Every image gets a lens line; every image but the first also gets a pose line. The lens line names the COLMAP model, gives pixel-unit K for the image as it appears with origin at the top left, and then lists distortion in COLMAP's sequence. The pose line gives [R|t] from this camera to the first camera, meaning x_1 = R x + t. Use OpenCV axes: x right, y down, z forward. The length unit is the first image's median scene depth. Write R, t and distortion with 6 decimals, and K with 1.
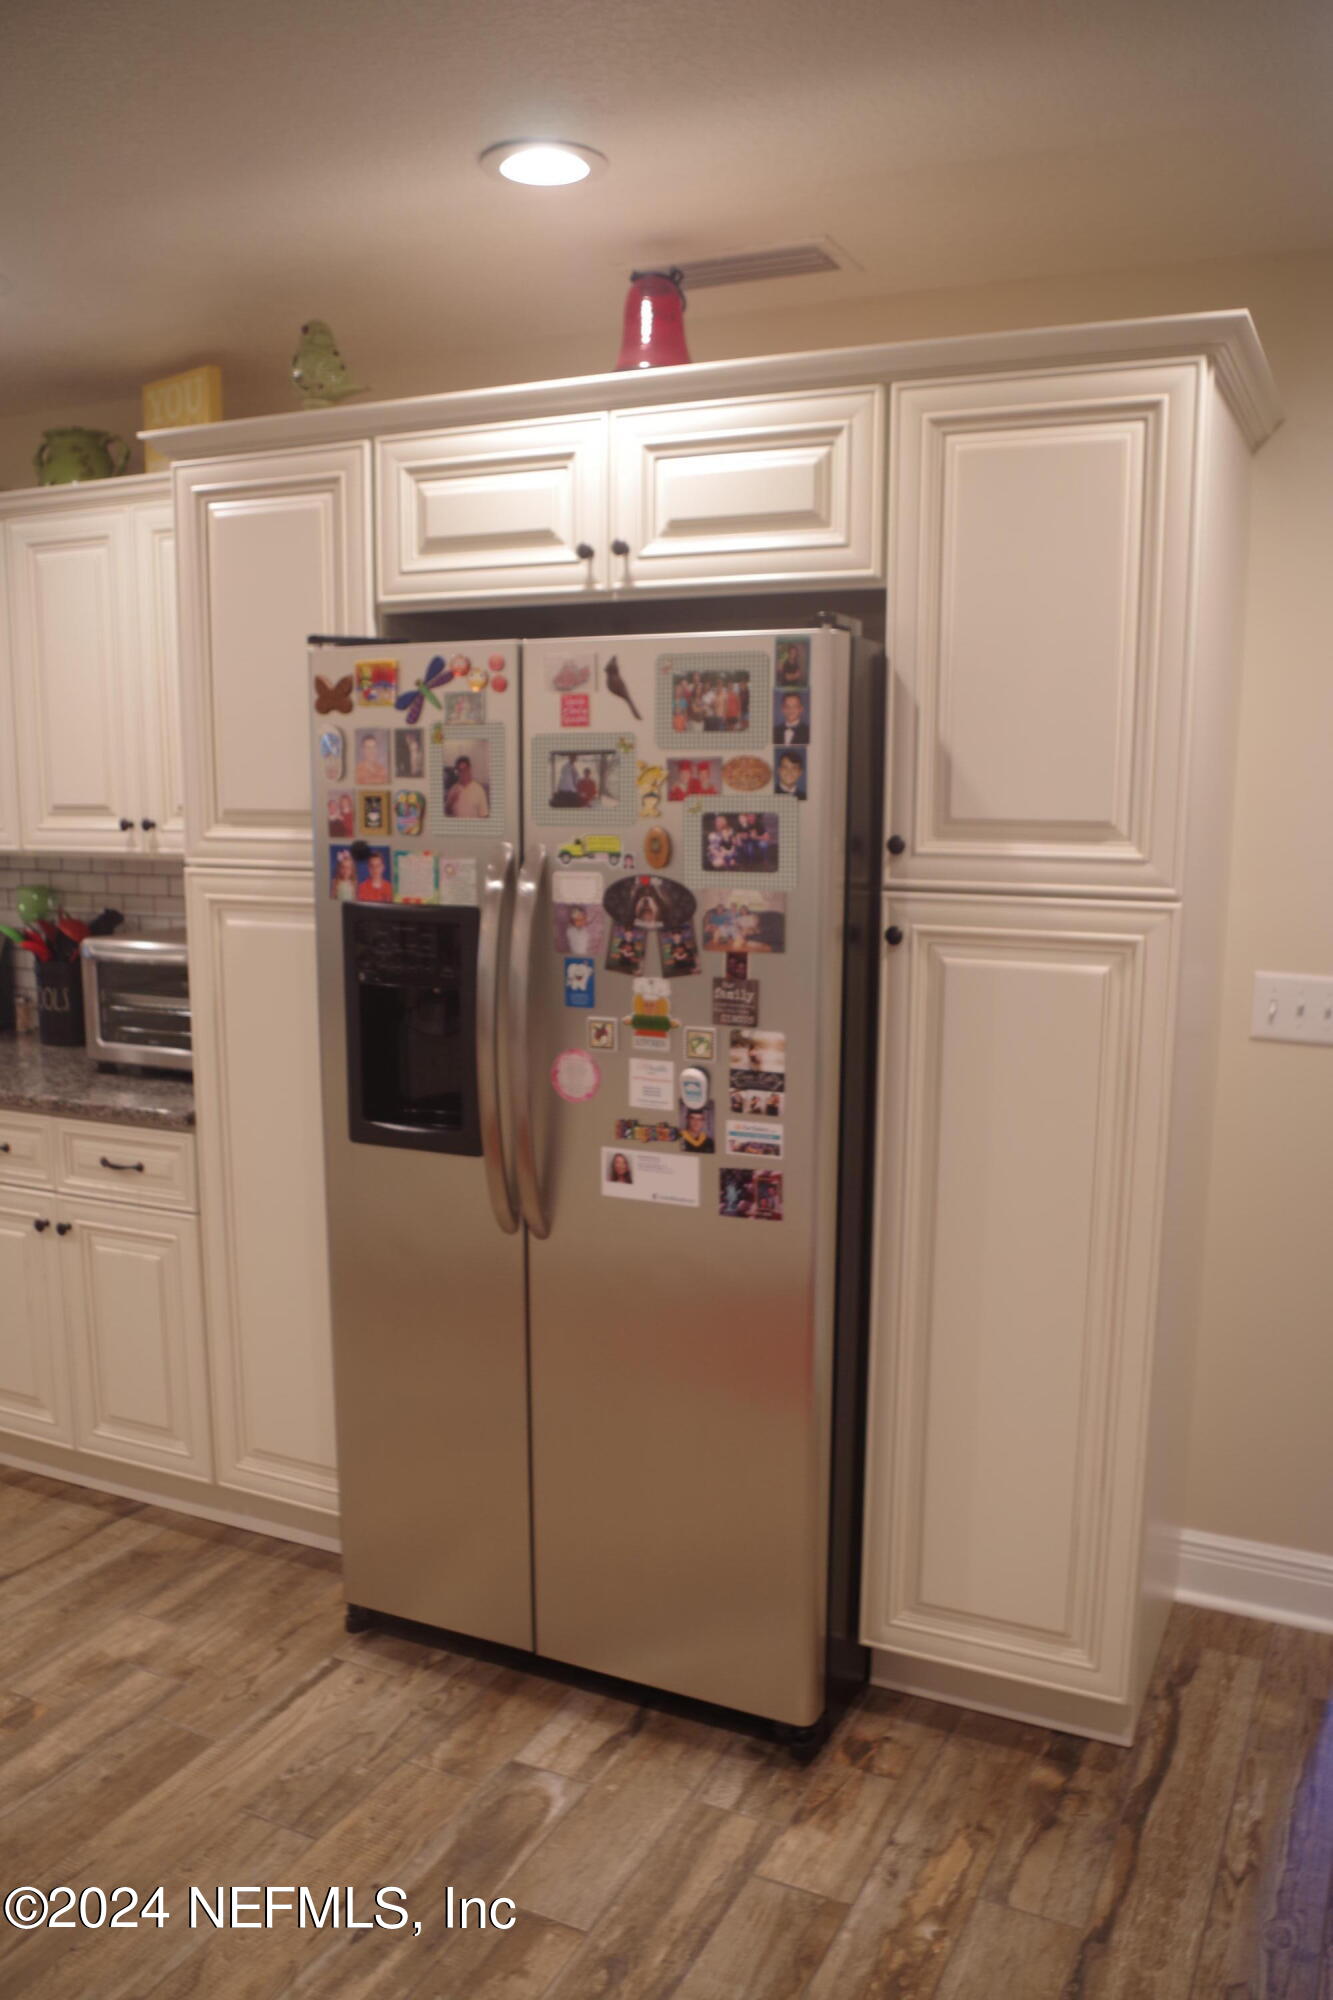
lens RADIAL K [[1573.8, 0, 695.1], [0, 1573.8, 1021.0], [0, 0, 1]] dist [-0.094090, 0.041363]
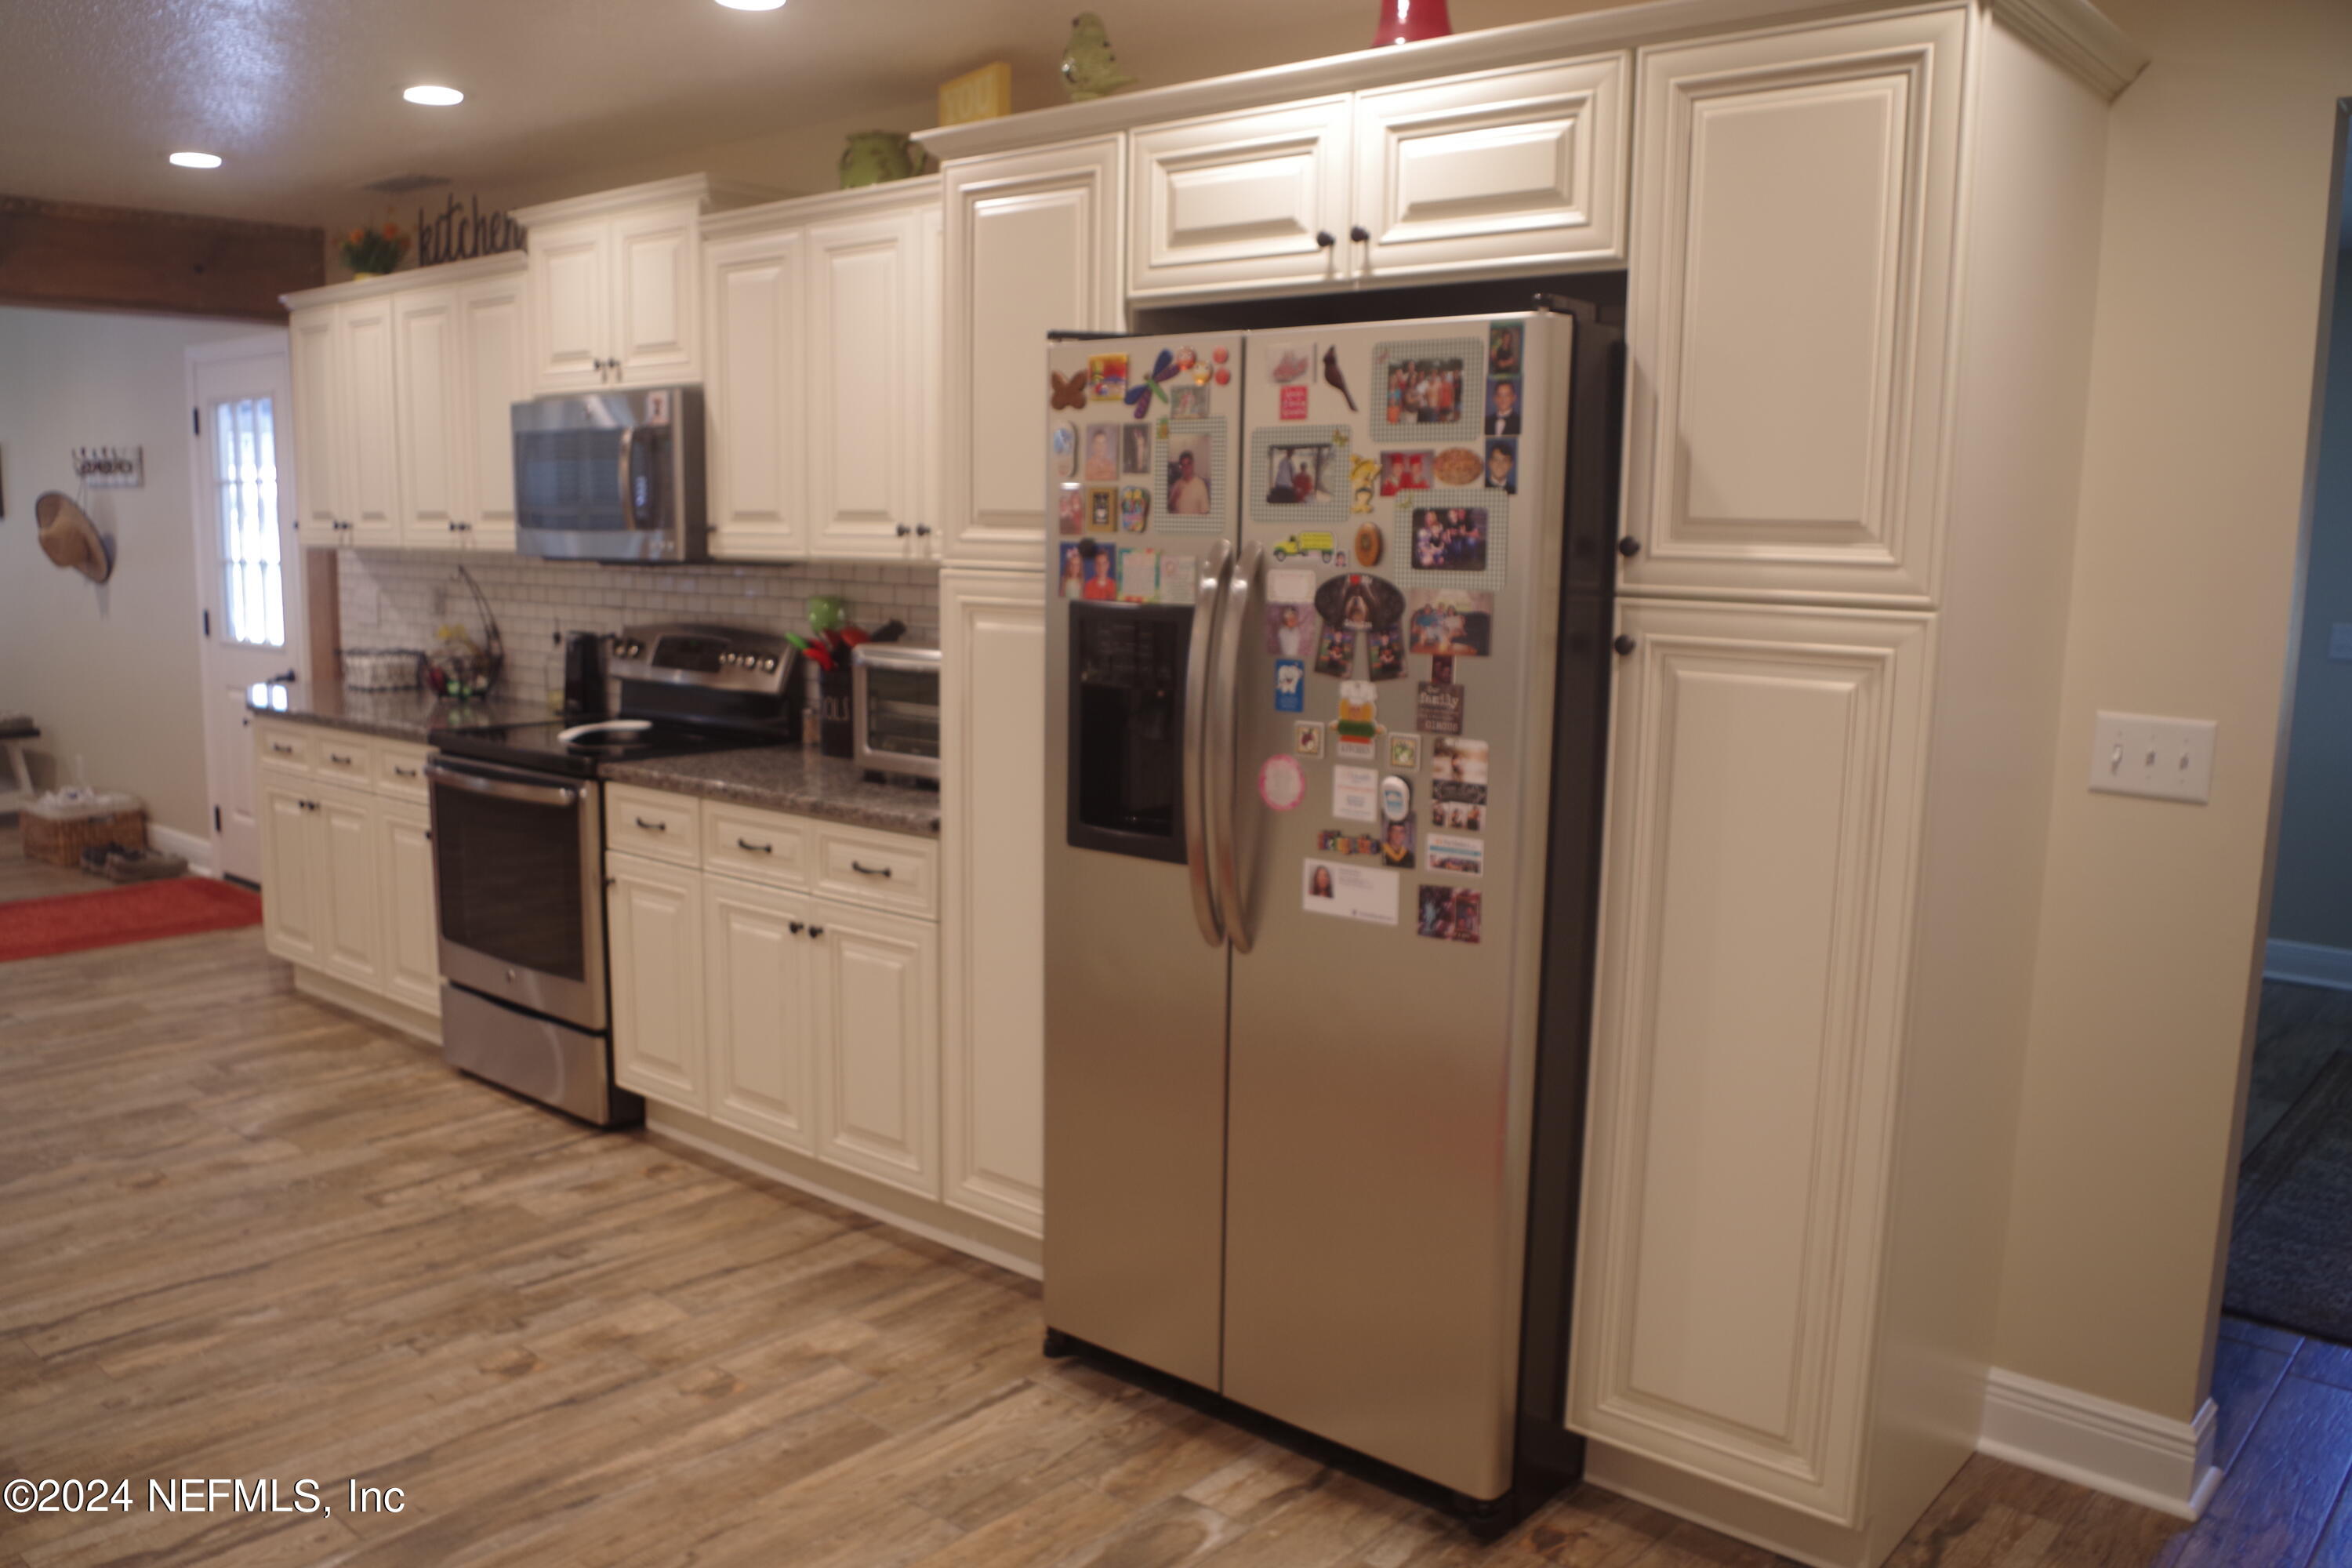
lens RADIAL K [[1850.8, 0, 1125.1], [0, 1850.8, 780.7], [0, 0, 1]] dist [-0.094090, 0.041363]
pose [[0.957640, 0.047348, -0.284047, 0.149983], [-0.051352, 0.998658, -0.006659, 0.045053], [0.283351, 0.020964, 0.958787, -0.107970]]
